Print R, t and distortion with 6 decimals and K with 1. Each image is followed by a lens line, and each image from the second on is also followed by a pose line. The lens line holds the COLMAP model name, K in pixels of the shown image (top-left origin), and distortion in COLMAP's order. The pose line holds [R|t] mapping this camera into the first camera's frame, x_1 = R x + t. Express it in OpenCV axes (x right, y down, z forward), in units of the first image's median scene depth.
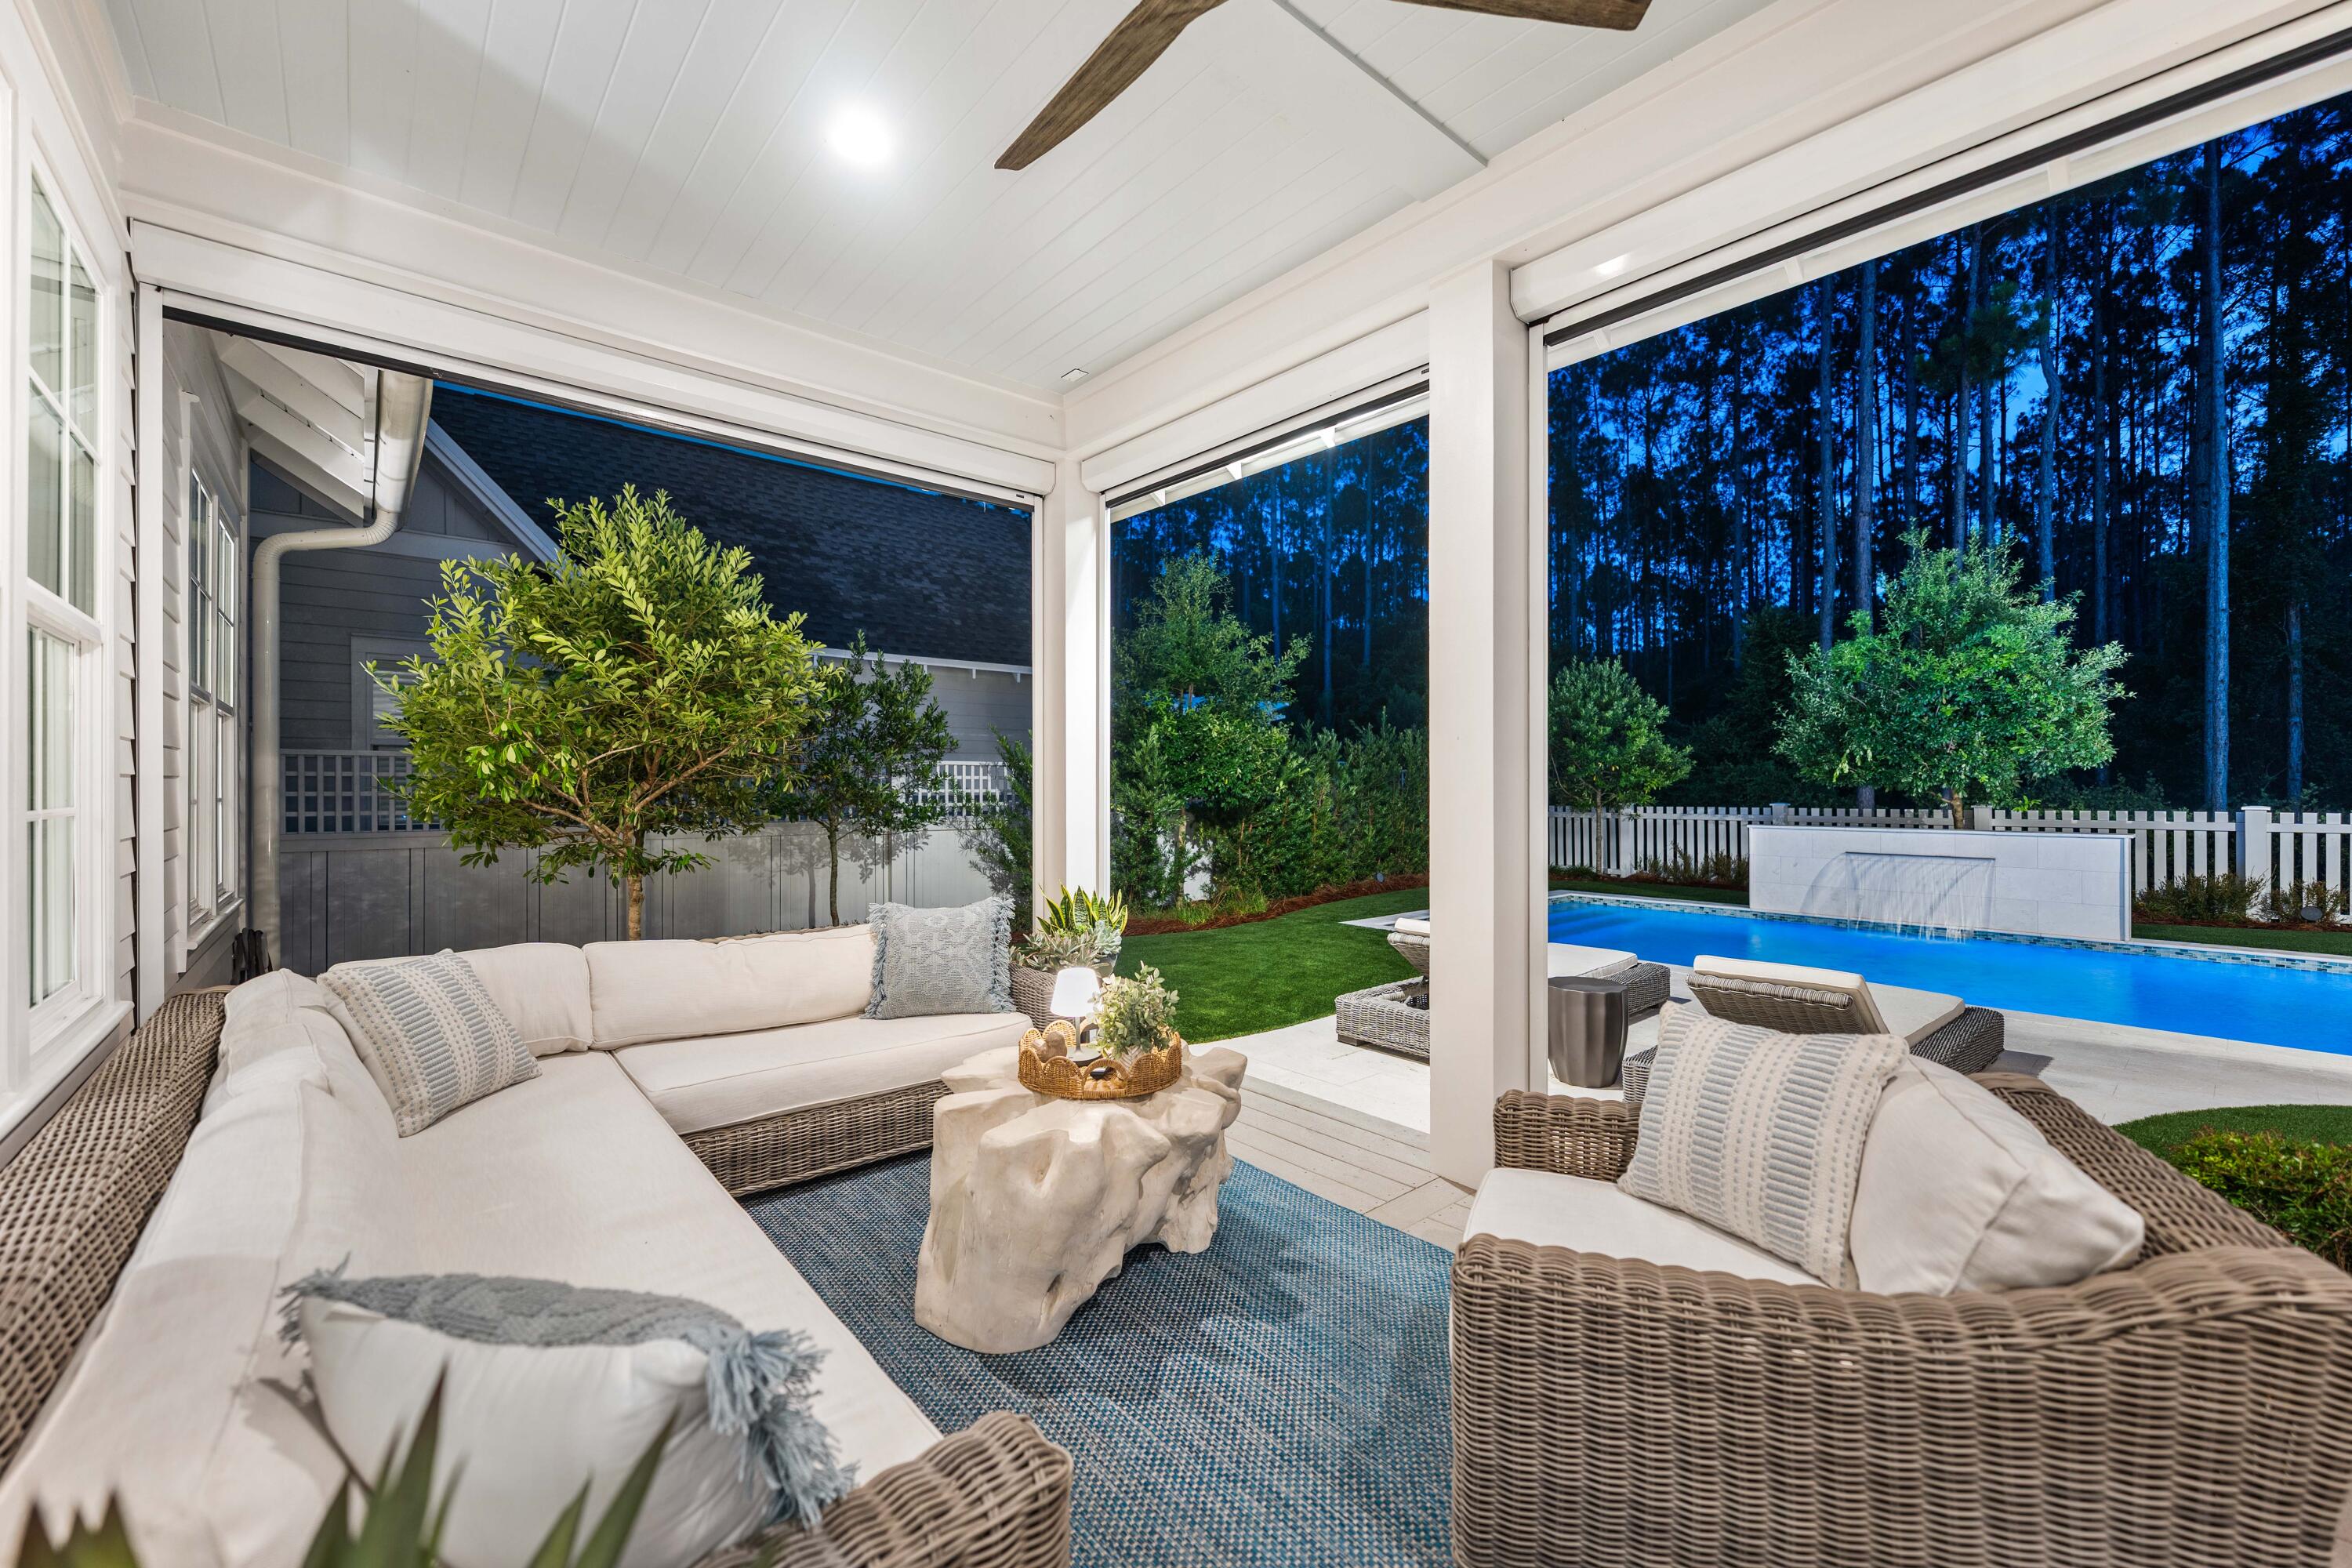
lens RADIAL K [[943.2, 0, 1183.1], [0, 943.2, 782.8], [0, 0, 1]] dist [0.000250, 0.000008]
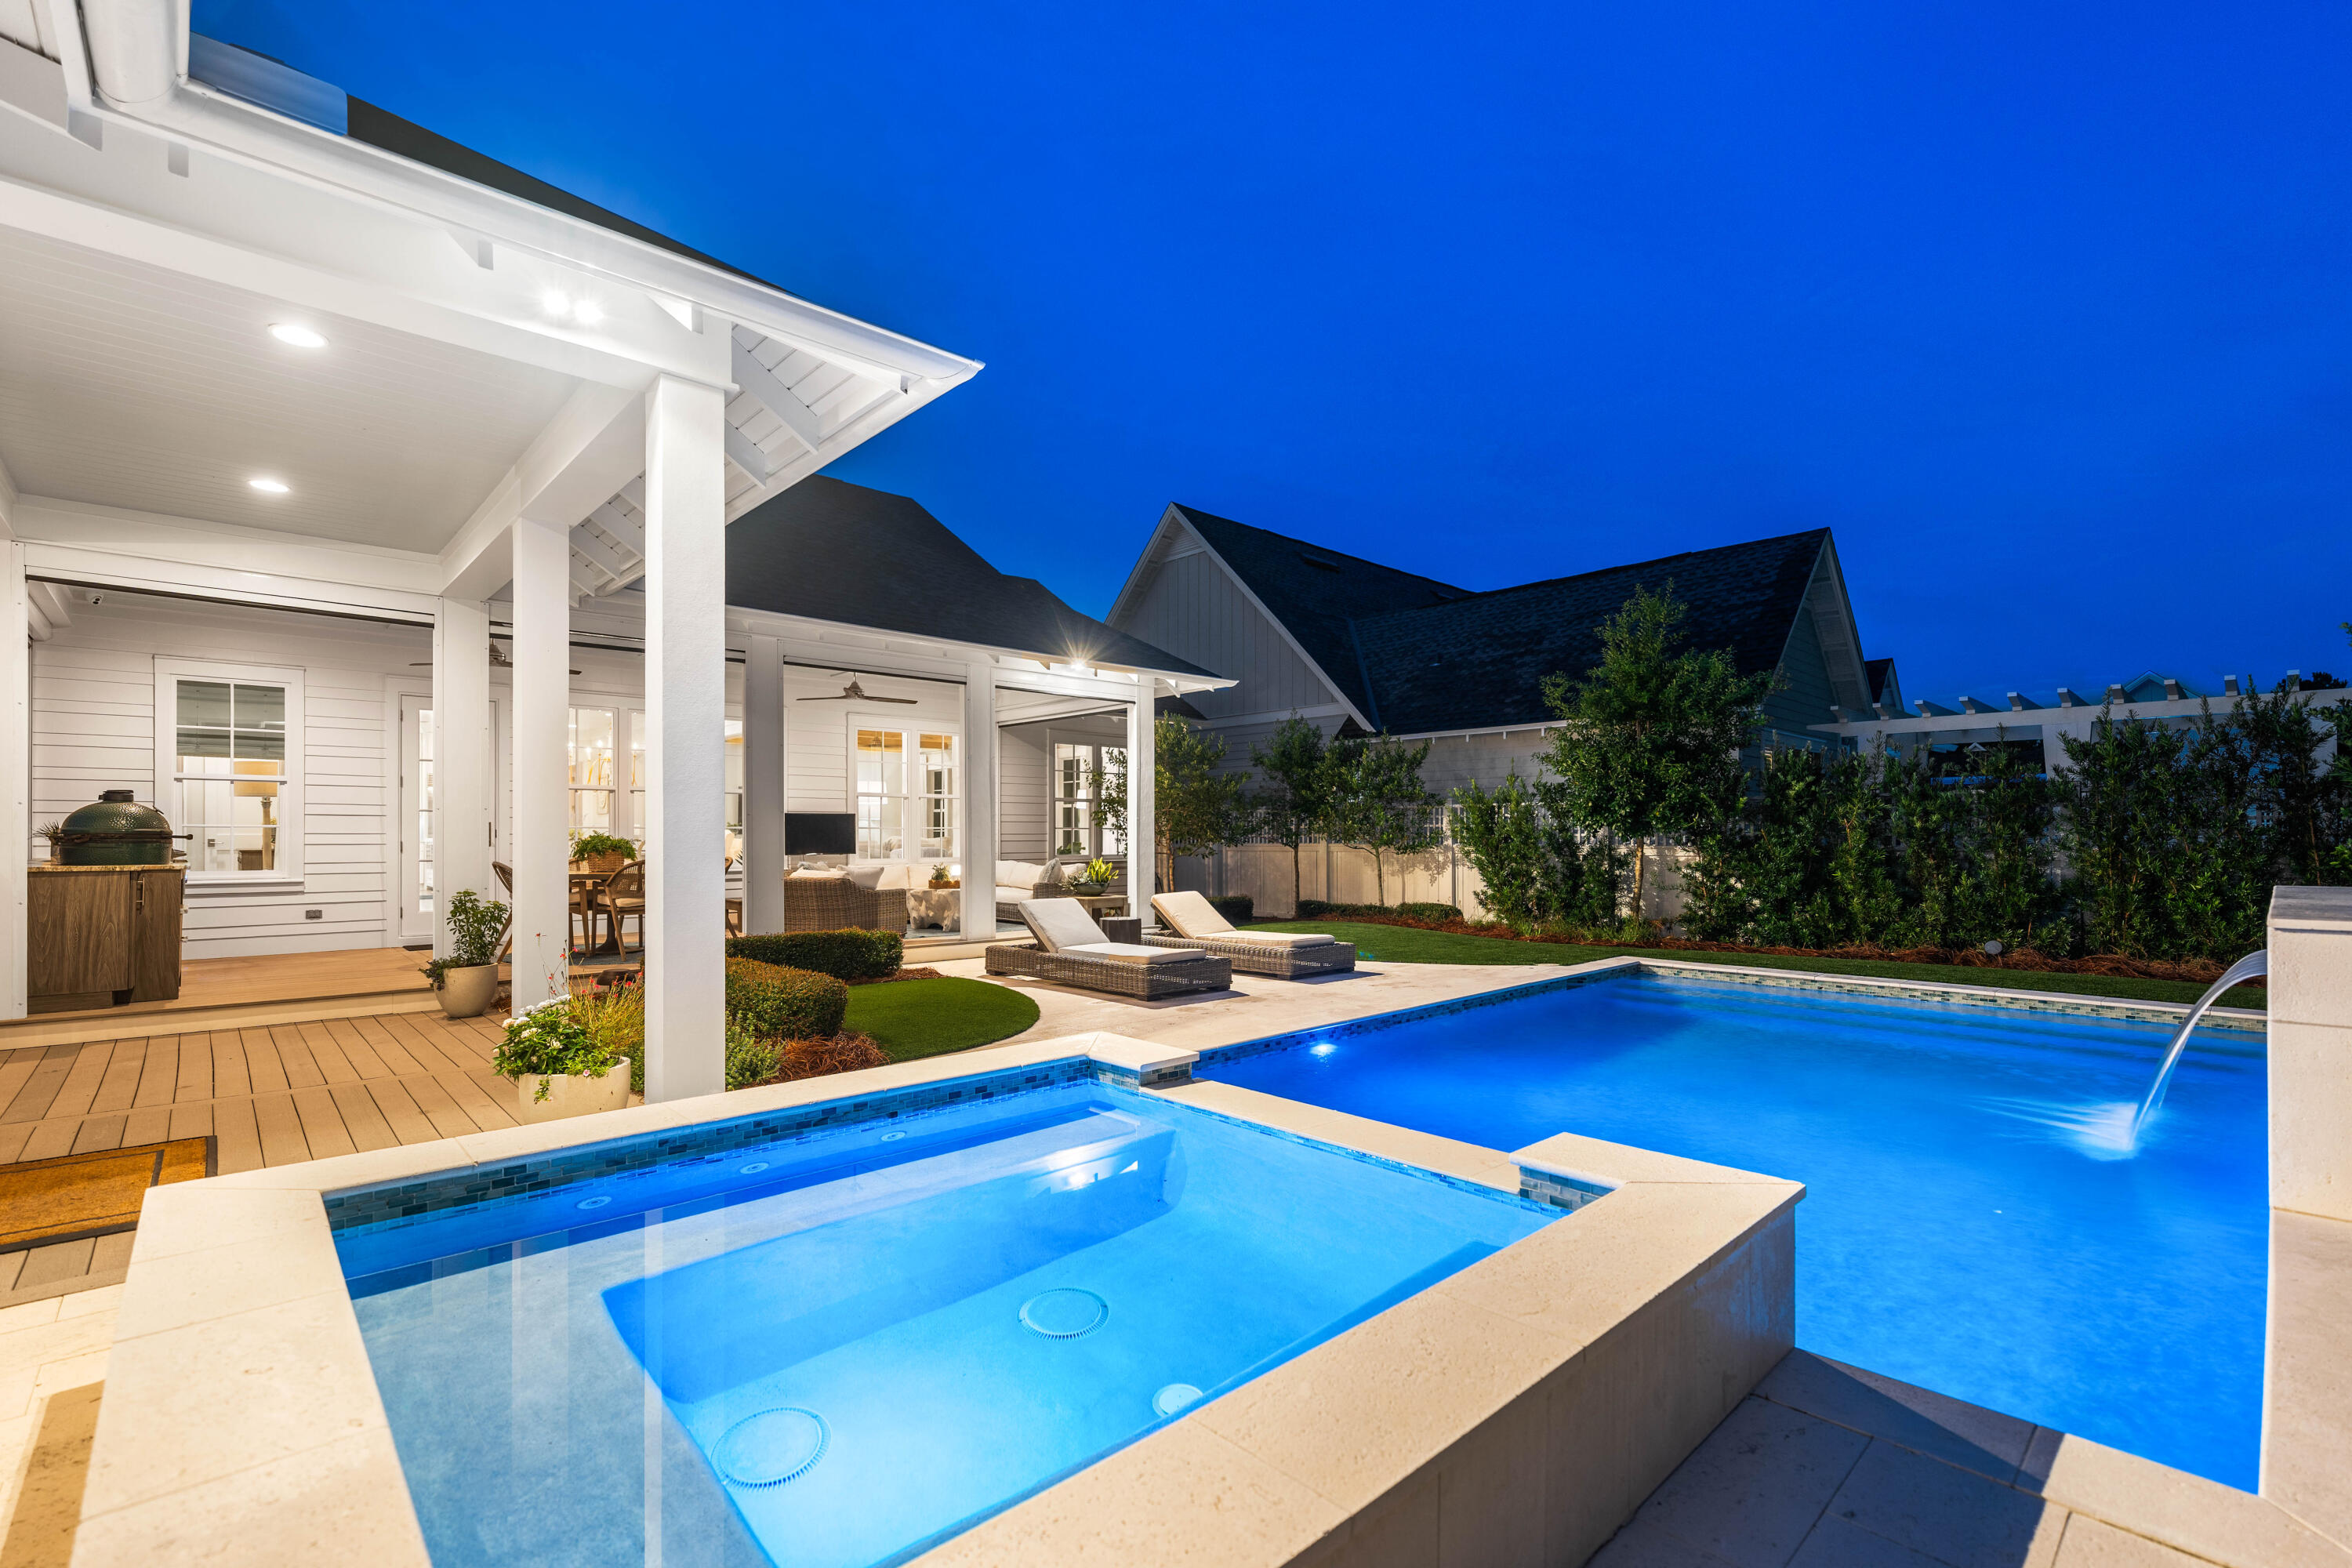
lens RADIAL K [[1042.2, 0, 1178.4], [0, 1042.2, 842.7], [0, 0, 1]] dist [-0.000316, -0.000096]
pose [[0.035418, 0.002869, -0.999368, 1.200706], [0.003423, 0.999990, 0.002992, 0.026864], [0.999367, -0.003527, 0.035408, 0.507138]]
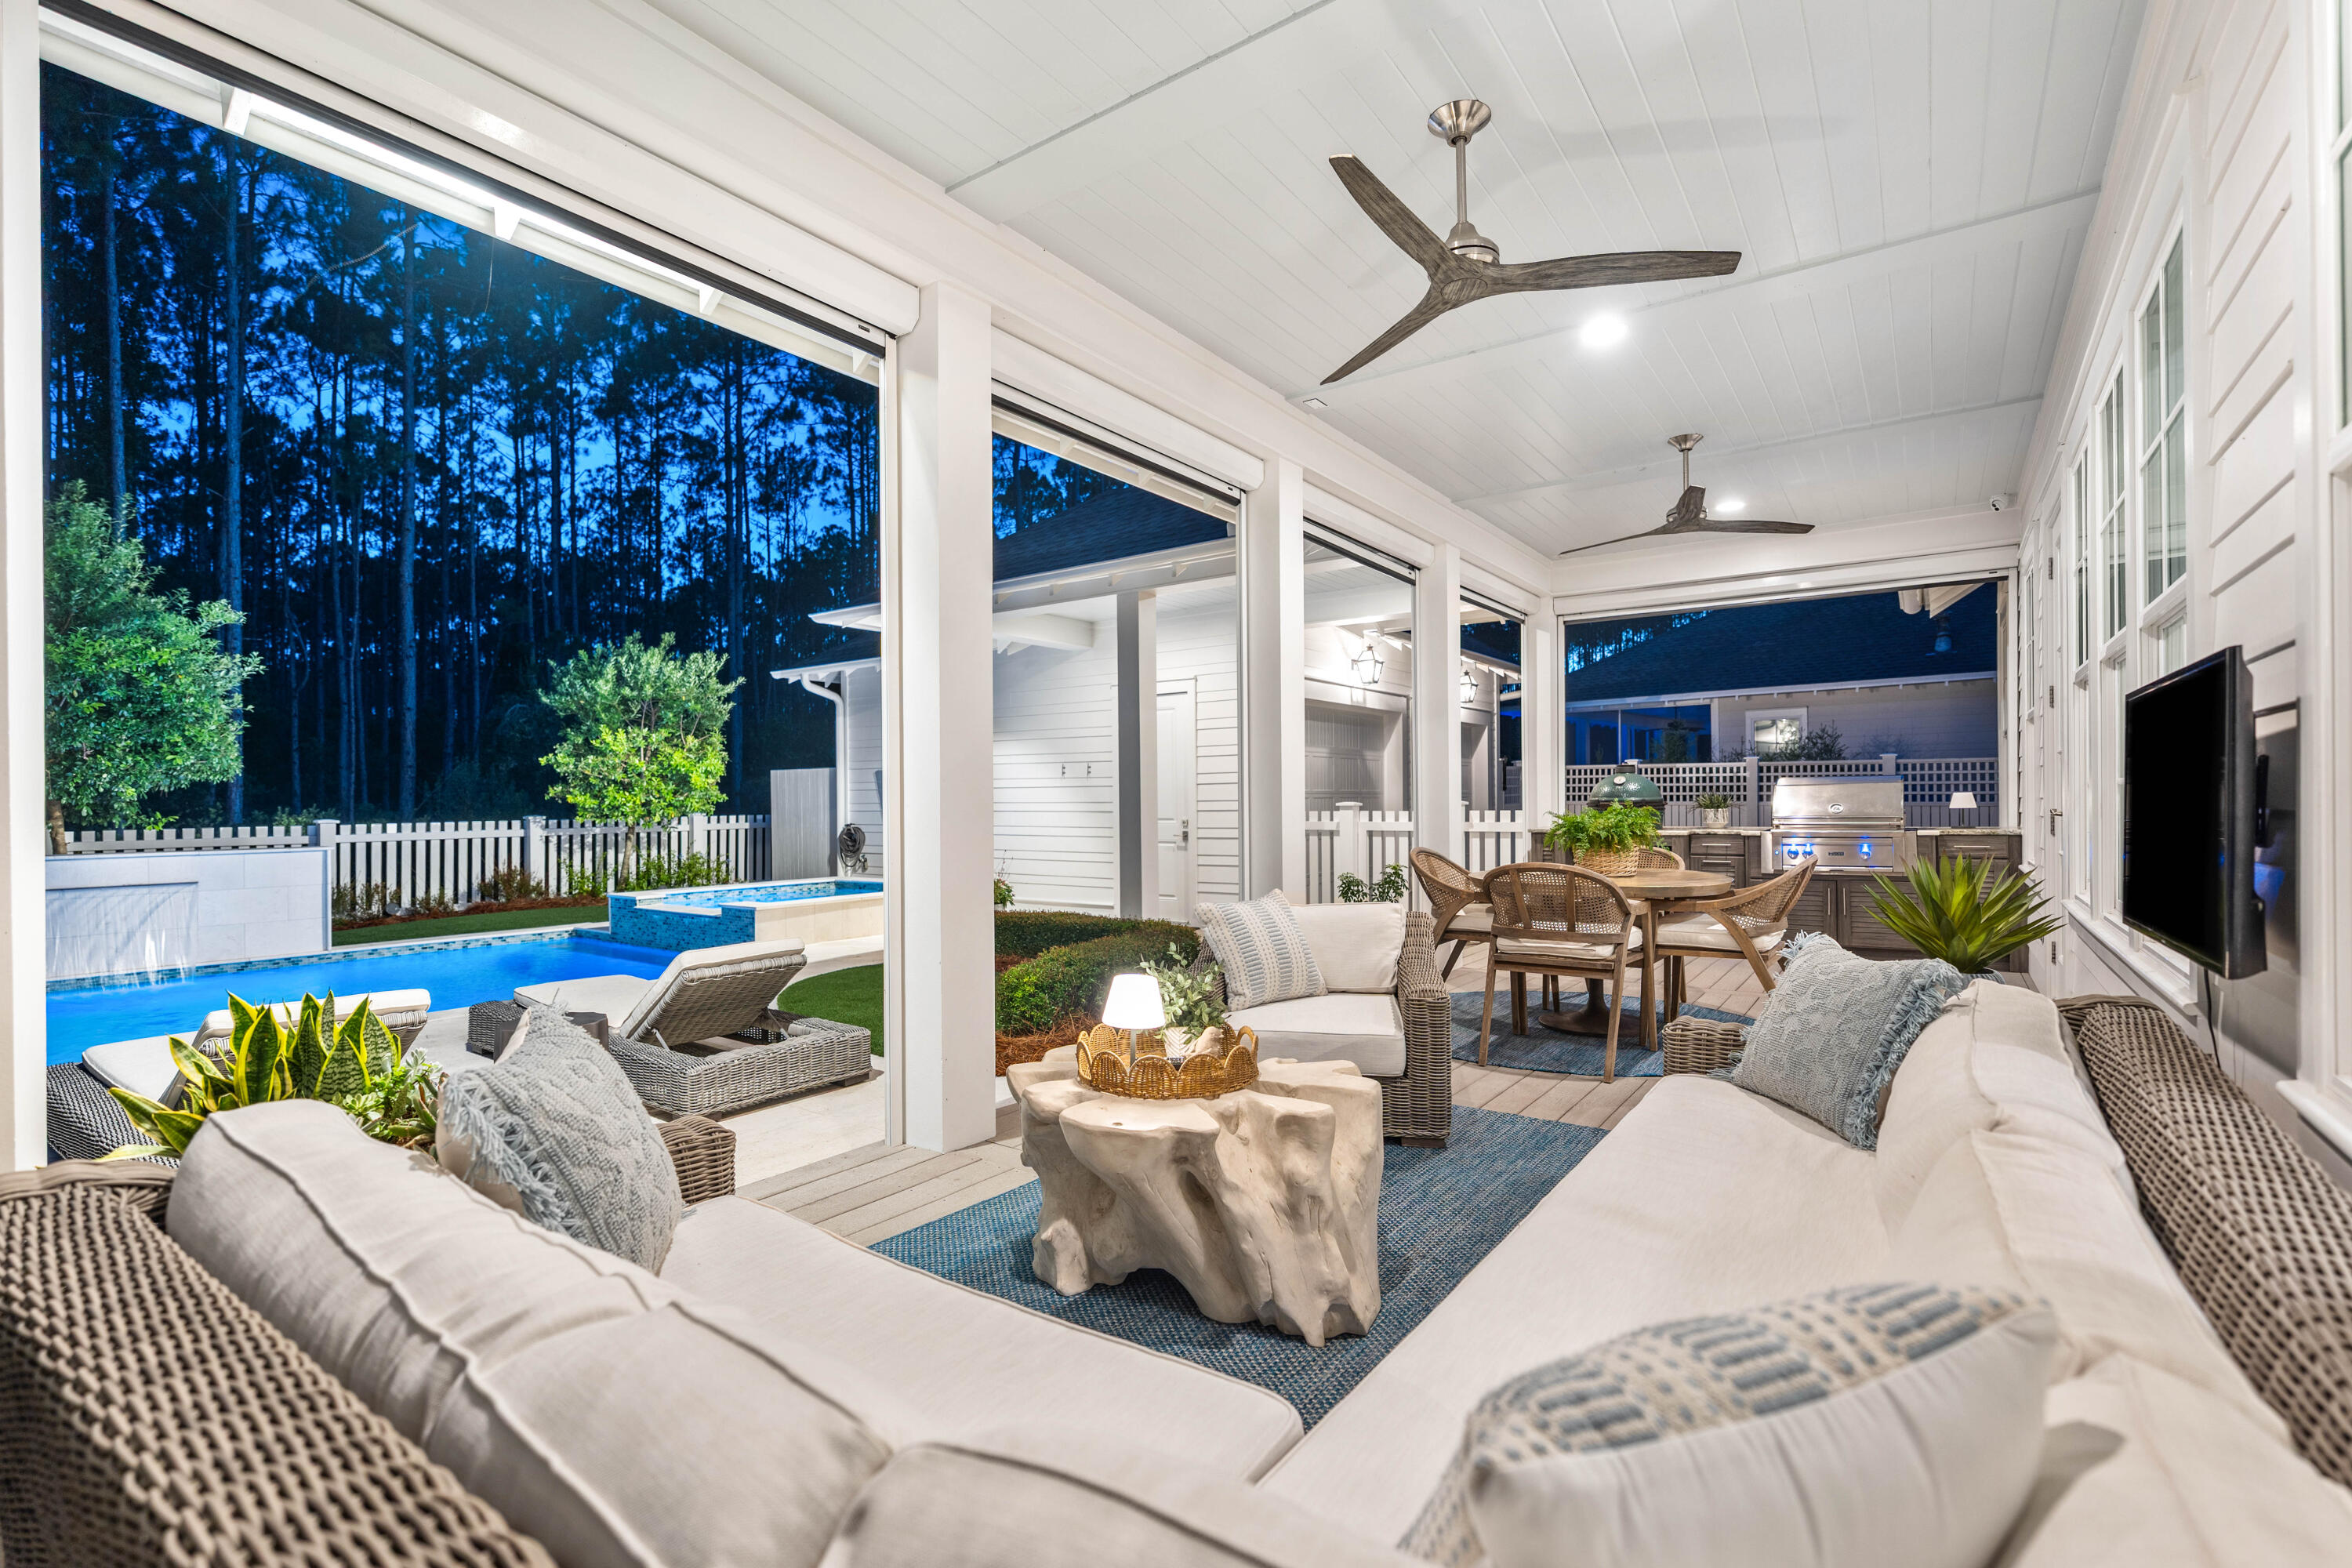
lens RADIAL K [[1053.4, 0, 1173.3], [0, 1053.4, 804.4], [0, 0, 1]] dist [0.000149, -0.000102]
pose [[-0.229720, 0.000626, 0.973256, -0.281582], [0.006658, 0.999977, 0.000928, 0.012113], [-0.973234, 0.006693, -0.229719, 0.321379]]
